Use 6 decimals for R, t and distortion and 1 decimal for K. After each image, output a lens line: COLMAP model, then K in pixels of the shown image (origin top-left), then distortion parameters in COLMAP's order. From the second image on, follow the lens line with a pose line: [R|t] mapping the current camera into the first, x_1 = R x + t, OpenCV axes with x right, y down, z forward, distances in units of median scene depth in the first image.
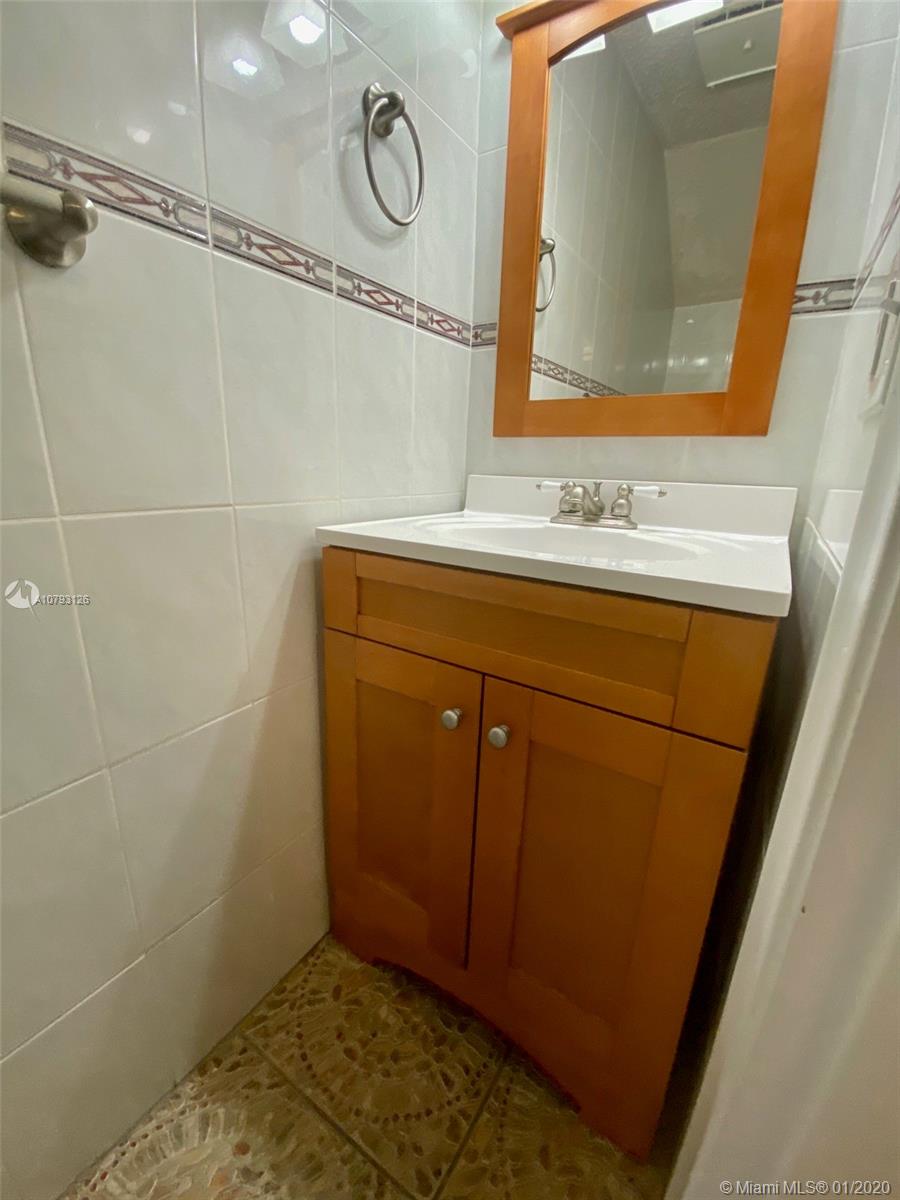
lens RADIAL K [[489.7, 0, 456.1], [0, 489.7, 602.1], [0, 0, 1]] dist [0.021640, -0.019619]
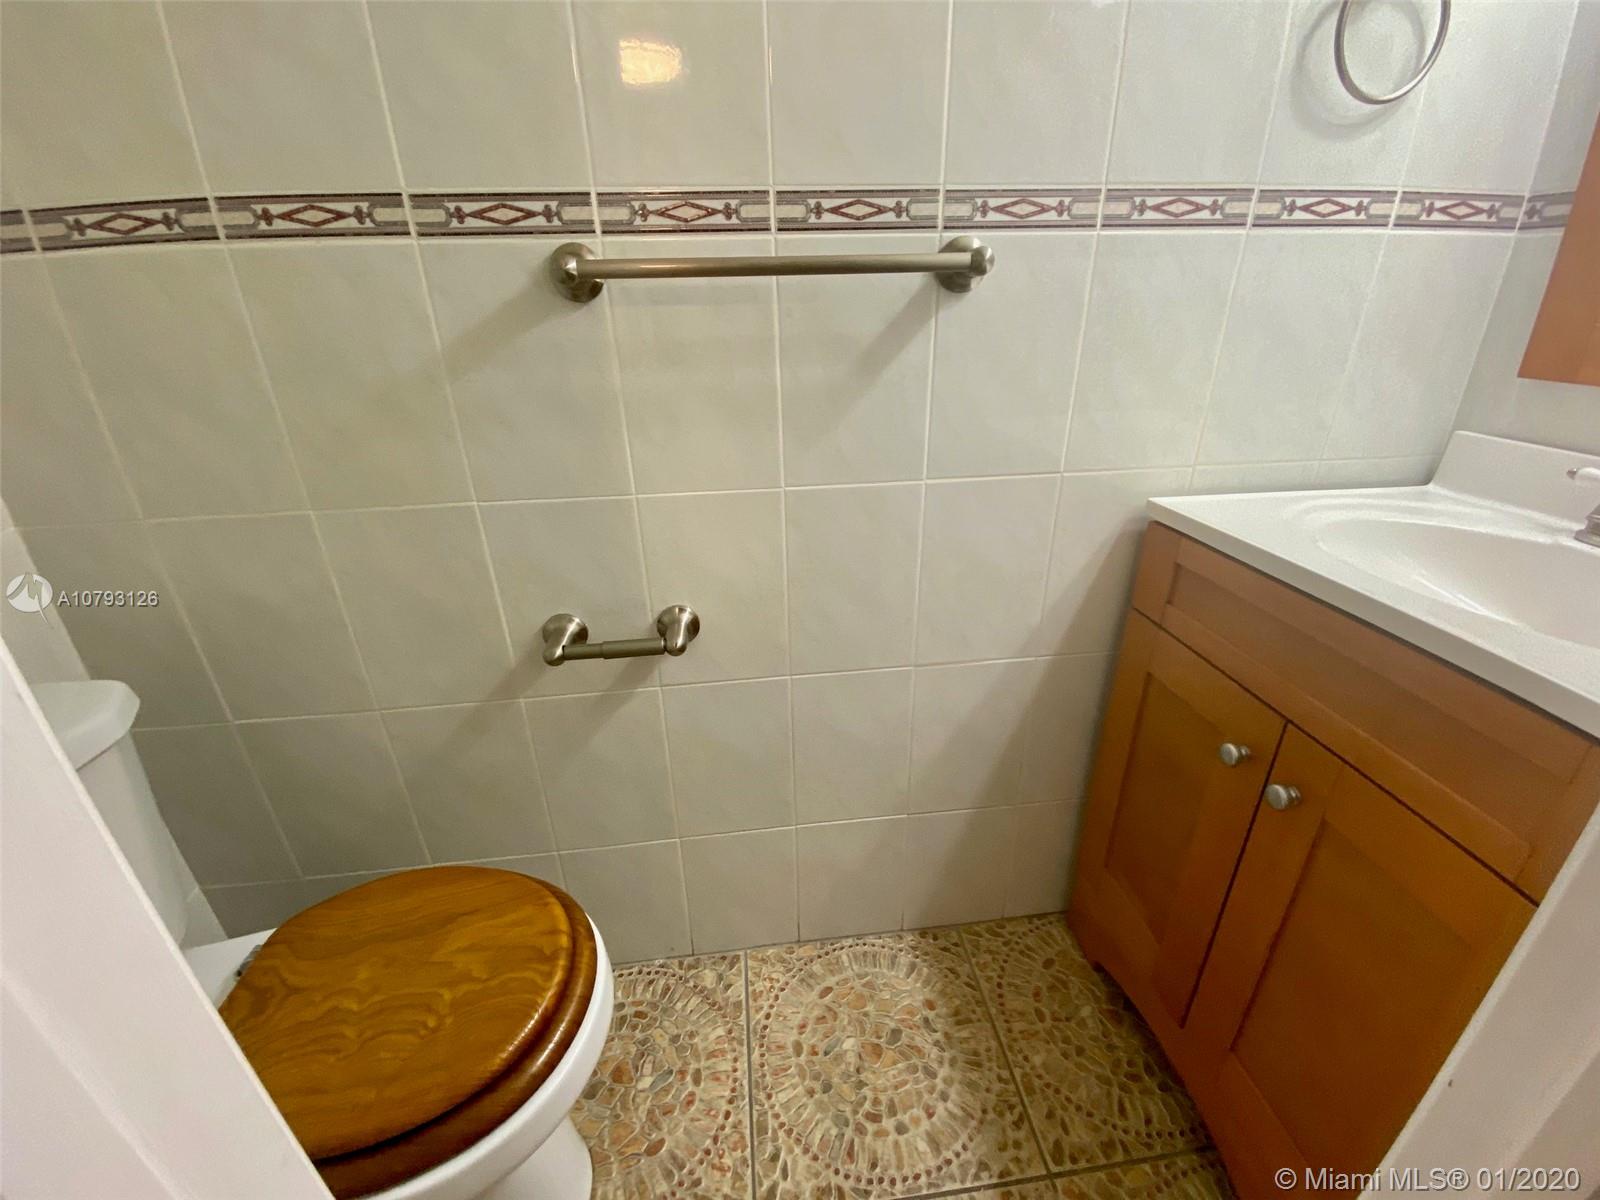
lens RADIAL K [[653.0, 0, 800.0], [0, 653.0, 600.0], [0, 0, 1]] dist [0.021640, -0.019619]
pose [[0.627777, 0.275046, -0.728179, 0.242719], [-0.177521, 0.961427, 0.210104, -0.112004], [0.757880, -0.002632, 0.652389, -0.278309]]
